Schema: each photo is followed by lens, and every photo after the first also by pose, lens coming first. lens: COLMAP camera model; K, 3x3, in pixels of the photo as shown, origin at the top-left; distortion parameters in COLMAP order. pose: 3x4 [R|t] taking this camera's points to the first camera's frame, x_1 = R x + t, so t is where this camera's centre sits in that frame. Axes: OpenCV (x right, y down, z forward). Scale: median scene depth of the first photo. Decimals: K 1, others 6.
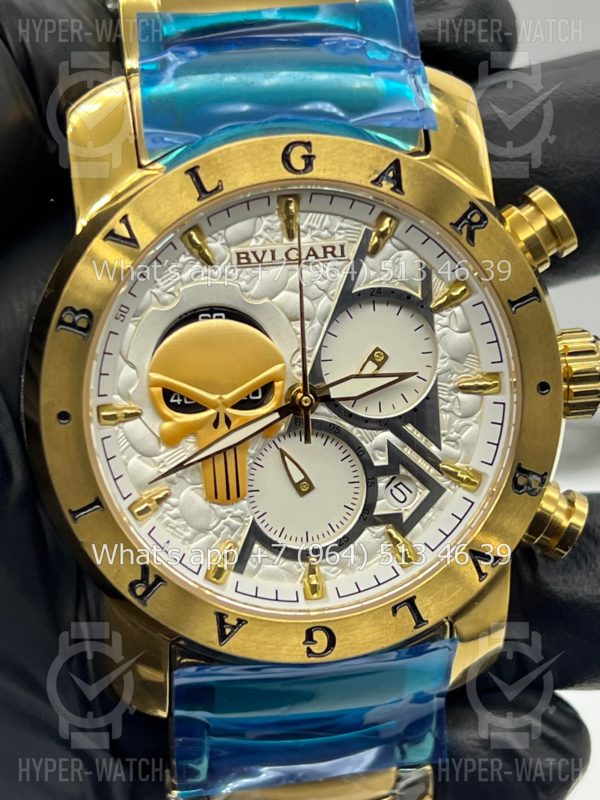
lens RADIAL K [[1883.0, 0, 293.9], [0, 1883.0, 411.4], [0, 0, 1]] dist [0.158344, 0.000000]
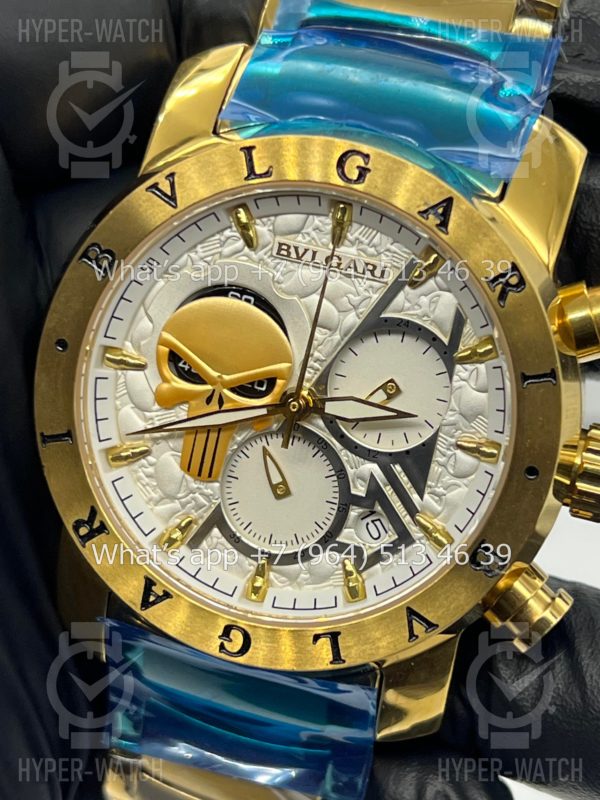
lens RADIAL K [[1883.0, 0, 301.1], [0, 1883.0, 414.1], [0, 0, 1]] dist [0.158344, 0.000000]
pose [[0.903346, 0.315607, -0.290445, 0.293561], [-0.312240, 0.948159, 0.059169, -0.060261], [0.294062, 0.037239, 0.955061, 0.059065]]
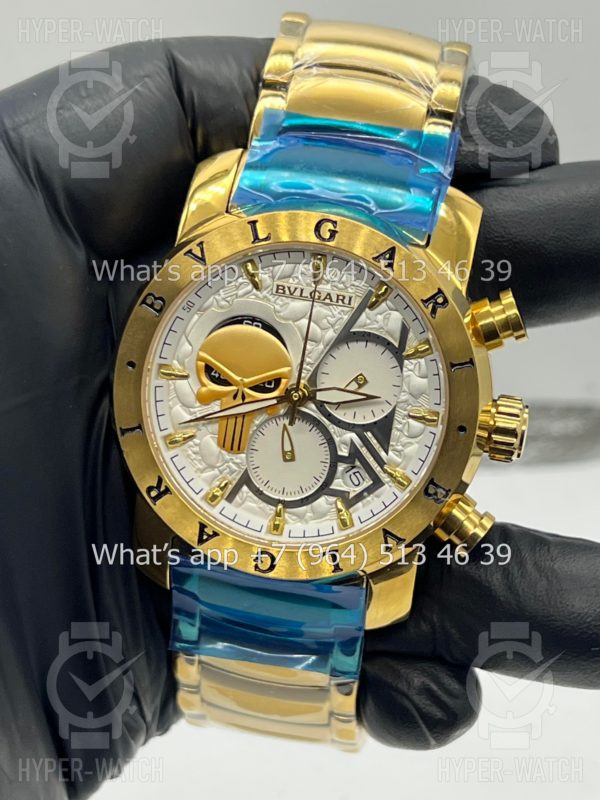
lens RADIAL K [[1883.0, 0, 299.4], [0, 1883.0, 401.2], [0, 0, 1]] dist [0.158344, 0.000000]
pose [[0.935265, 0.246857, -0.253655, 0.367592], [-0.248912, 0.968216, 0.024494, -0.037200], [0.251640, 0.040230, 0.966985, -0.375443]]
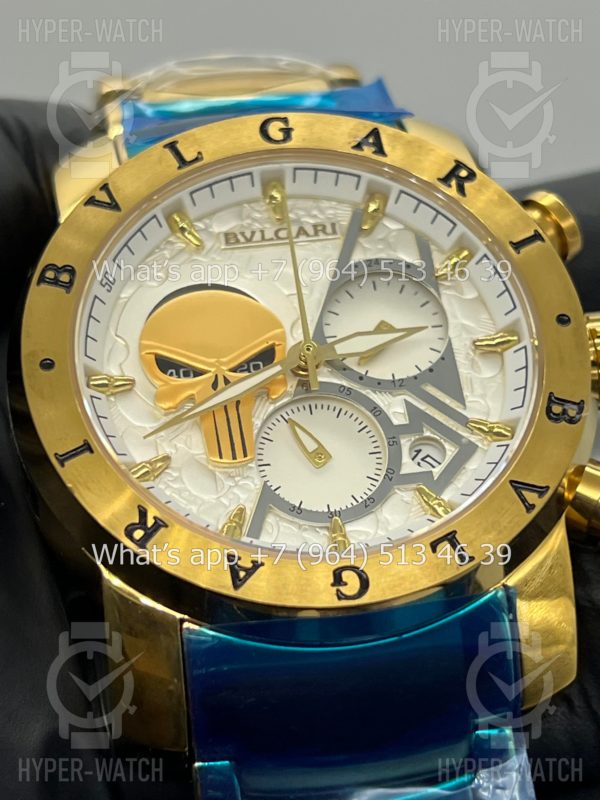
lens RADIAL K [[1883.0, 0, 293.1], [0, 1883.0, 394.2], [0, 0, 1]] dist [0.158344, 0.000000]
pose [[0.992554, -0.118853, -0.026654, 0.020717], [0.084571, 0.829921, -0.551433, 0.518860], [0.087661, 0.545073, 0.833793, 0.233782]]
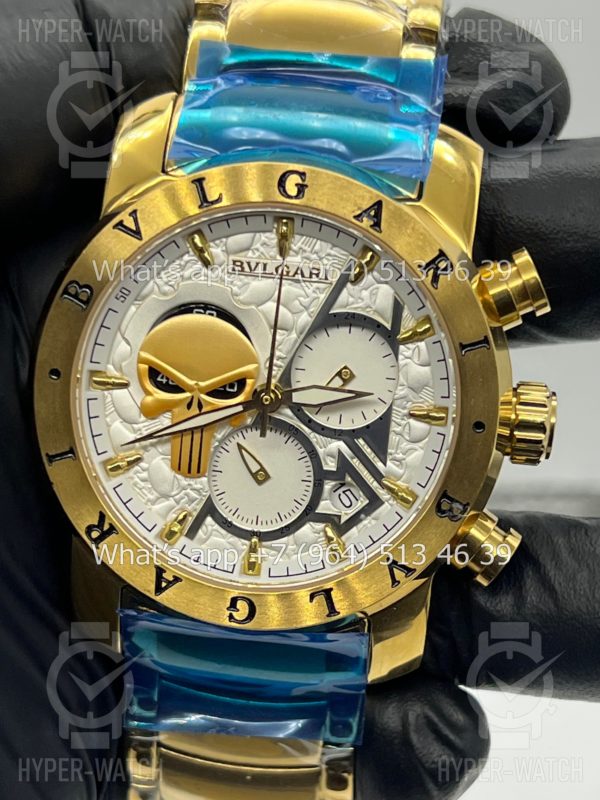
lens RADIAL K [[1883.0, 0, 294.7], [0, 1883.0, 495.7], [0, 0, 1]] dist [0.158344, 0.000000]
pose [[0.961630, 0.188831, -0.199026, 0.255934], [-0.185209, 0.982009, 0.036832, 0.006312], [0.202401, 0.001443, 0.979302, -0.105156]]
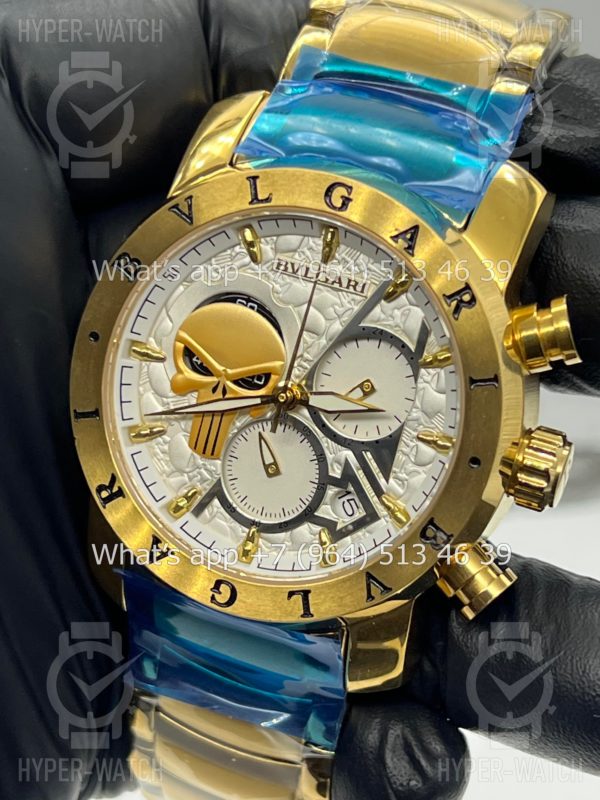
lens RADIAL K [[1883.0, 0, 300.7], [0, 1883.0, 448.9], [0, 0, 1]] dist [0.158344, 0.000000]
pose [[0.848162, 0.358844, -0.389683, 0.475600], [-0.356344, 0.930791, 0.081531, -0.073981], [0.391970, 0.069710, 0.917333, -0.061350]]
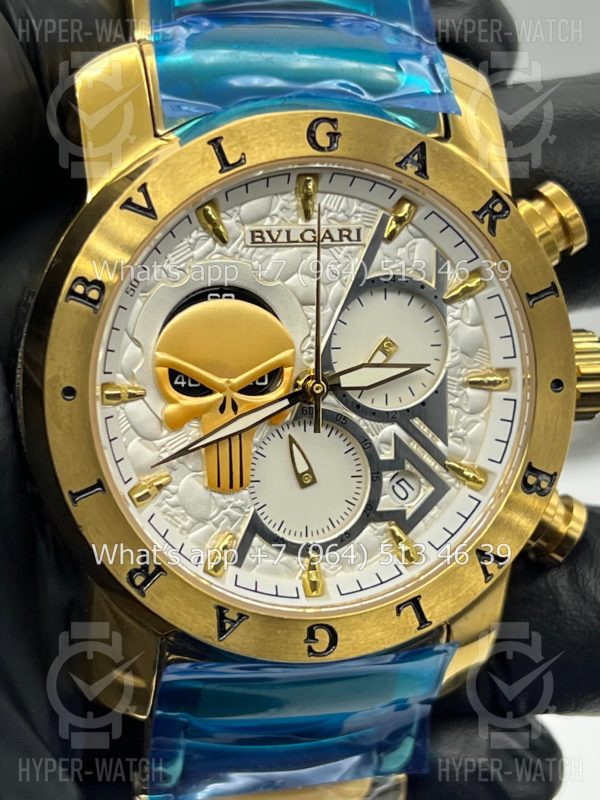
lens RADIAL K [[1883.0, 0, 291.5], [0, 1883.0, 403.3], [0, 0, 1]] dist [0.158344, 0.000000]
pose [[0.993304, 0.040561, 0.108172, -0.109109], [-0.037524, 0.998846, -0.029965, 0.031085], [-0.109263, 0.025705, 0.993680, 0.046416]]
